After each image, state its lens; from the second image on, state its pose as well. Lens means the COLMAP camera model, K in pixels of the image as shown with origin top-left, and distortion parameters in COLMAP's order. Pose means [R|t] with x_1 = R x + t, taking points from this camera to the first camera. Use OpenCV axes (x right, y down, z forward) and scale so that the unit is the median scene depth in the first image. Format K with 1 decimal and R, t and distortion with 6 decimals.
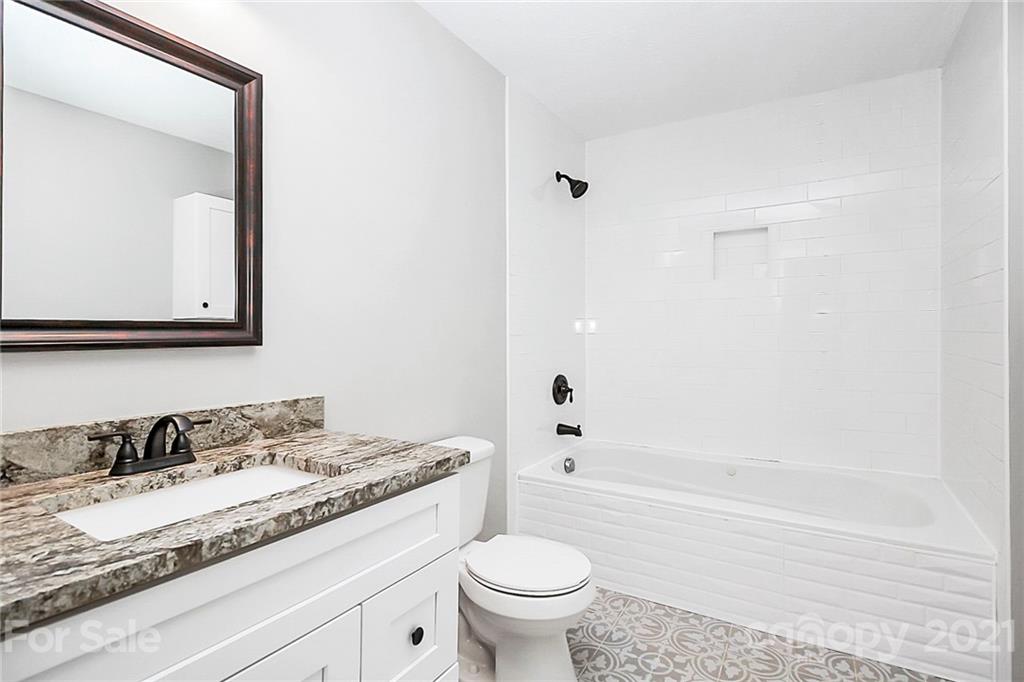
lens RADIAL K [[476.3, 0, 508.5], [0, 476.3, 335.0], [0, 0, 1]] dist [0.001285, -0.014620]
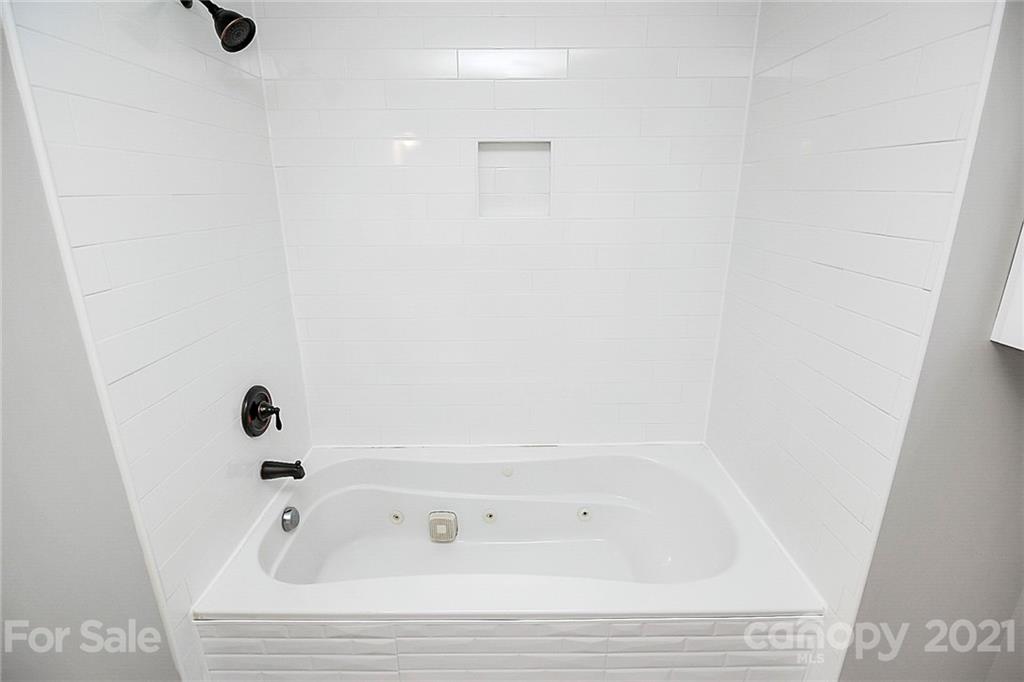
lens RADIAL K [[476.3, 0, 508.5], [0, 476.3, 335.0], [0, 0, 1]] dist [0.001285, -0.014620]
pose [[0.831551, -0.164243, 0.530611, 0.072516], [-0.002612, 0.954116, 0.299426, -0.156477], [-0.555443, -0.250374, 0.792967, 0.386823]]
